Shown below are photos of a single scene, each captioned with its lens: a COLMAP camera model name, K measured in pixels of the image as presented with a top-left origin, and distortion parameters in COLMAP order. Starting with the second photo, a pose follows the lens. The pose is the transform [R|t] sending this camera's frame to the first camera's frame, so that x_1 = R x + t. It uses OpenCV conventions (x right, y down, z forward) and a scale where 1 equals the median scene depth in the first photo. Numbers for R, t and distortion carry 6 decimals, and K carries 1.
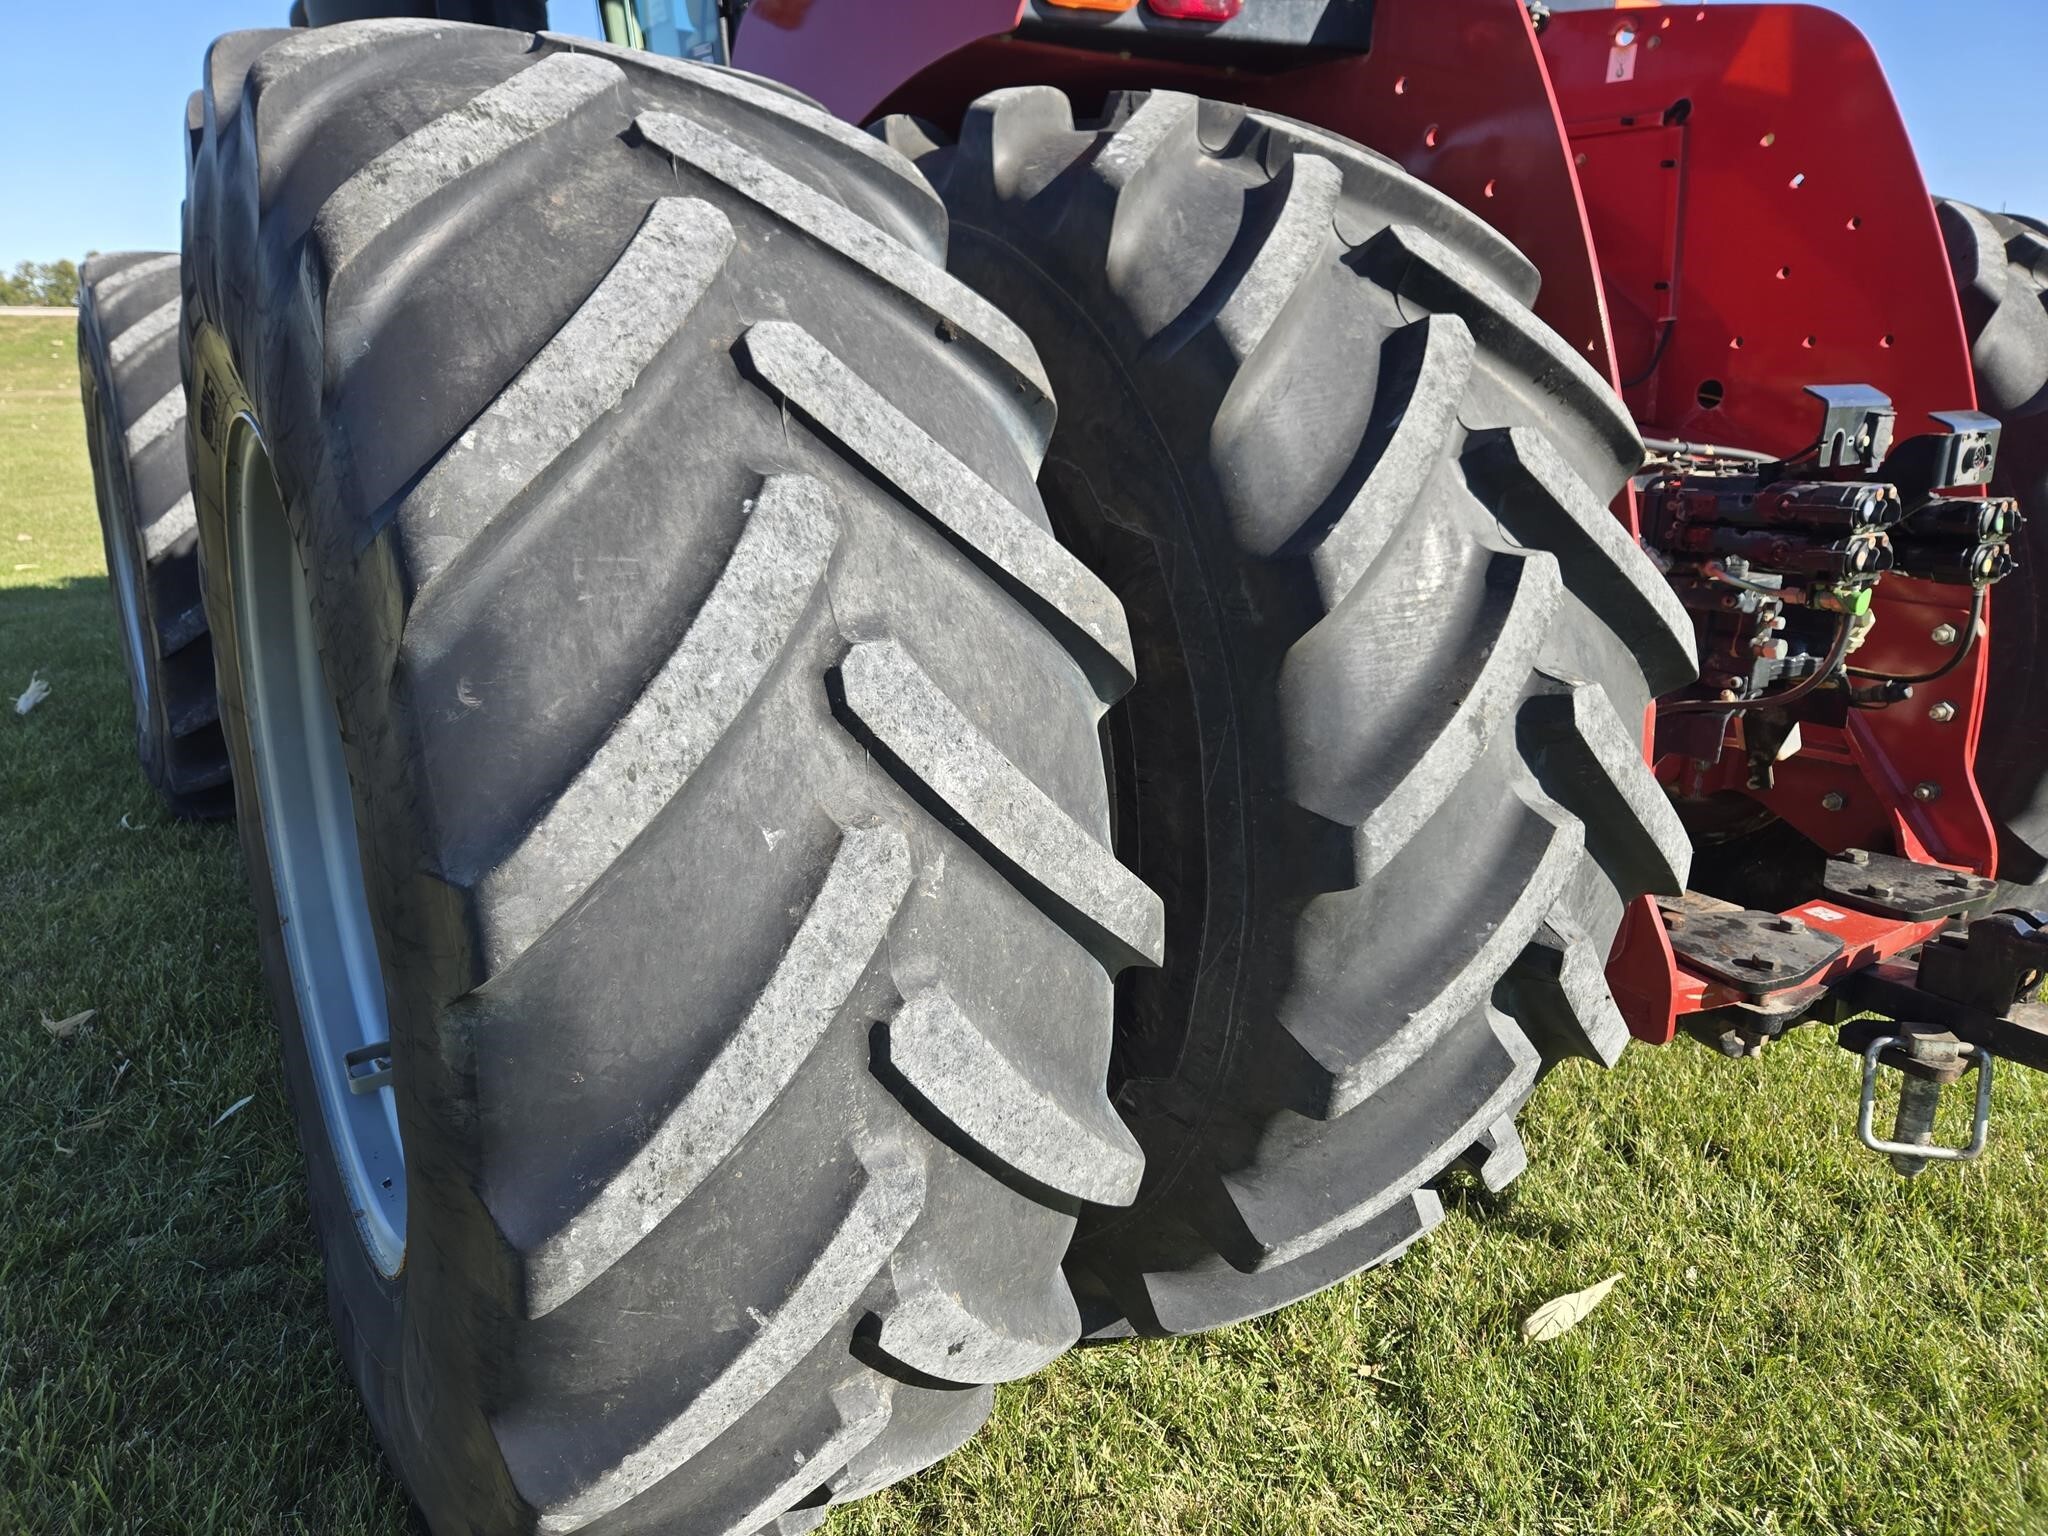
lens RADIAL K [[1402.7, 0, 1013.7], [0, 1402.7, 758.7], [0, 0, 1]] dist [0.072433, -0.062757]
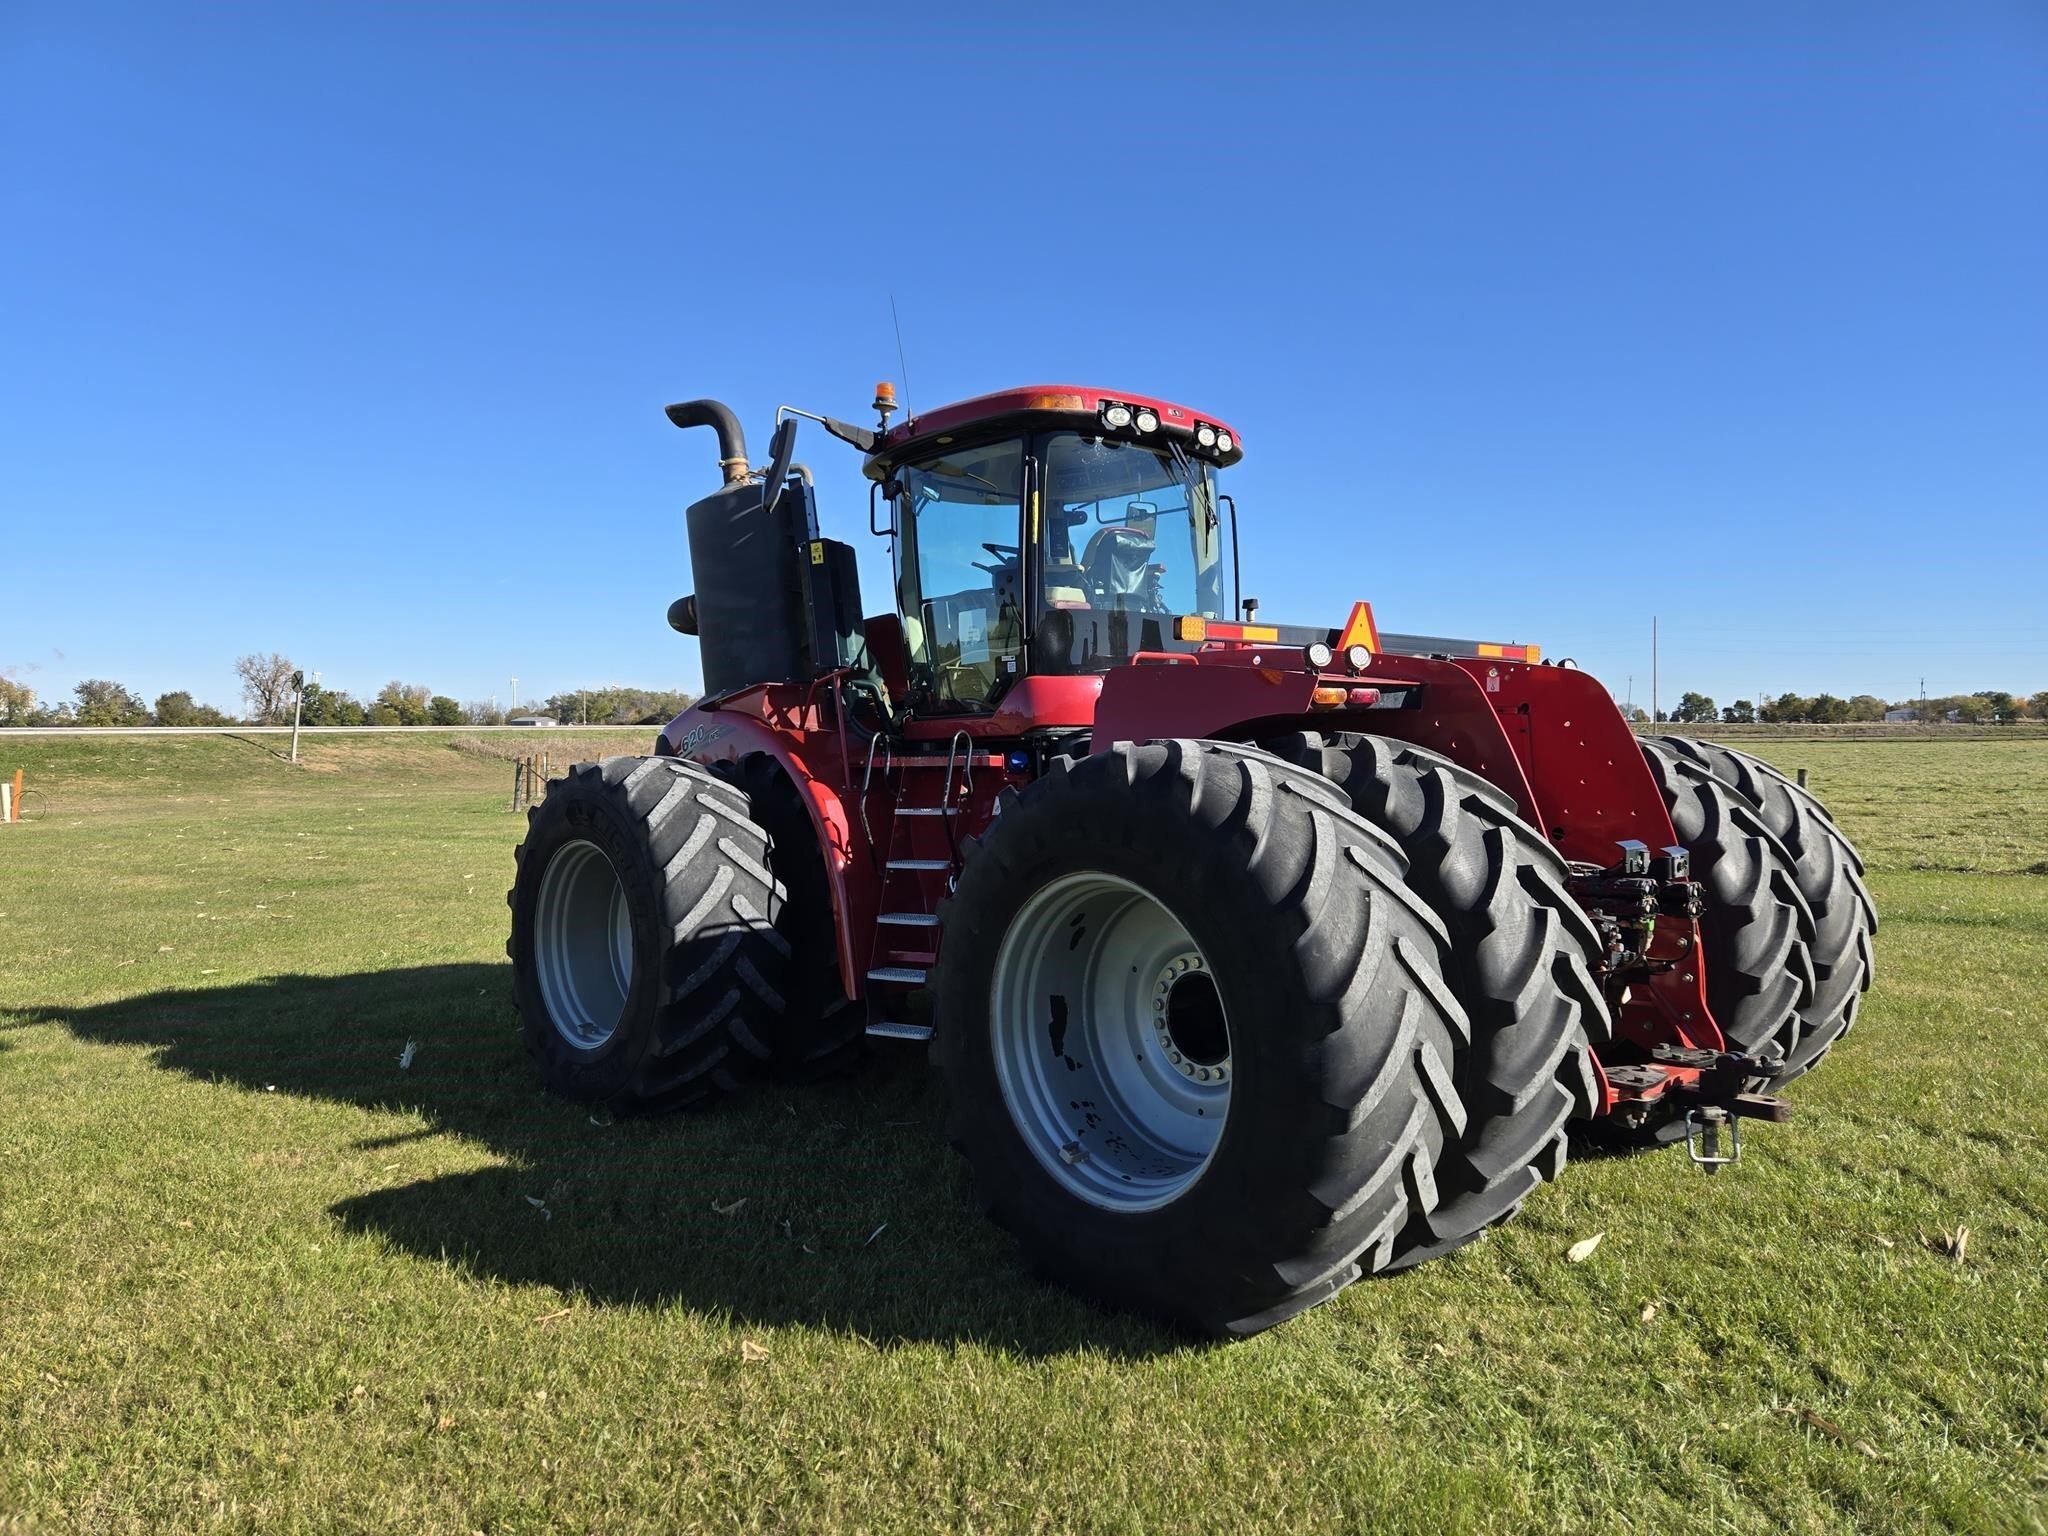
lens RADIAL K [[1402.7, 0, 1013.7], [0, 1402.7, 758.7], [0, 0, 1]] dist [0.072433, -0.062757]
pose [[0.988508, -0.015455, 0.150374, -0.899589], [0.054472, 0.964348, -0.258972, 0.196475], [-0.141010, 0.264187, 0.954108, -1.324133]]
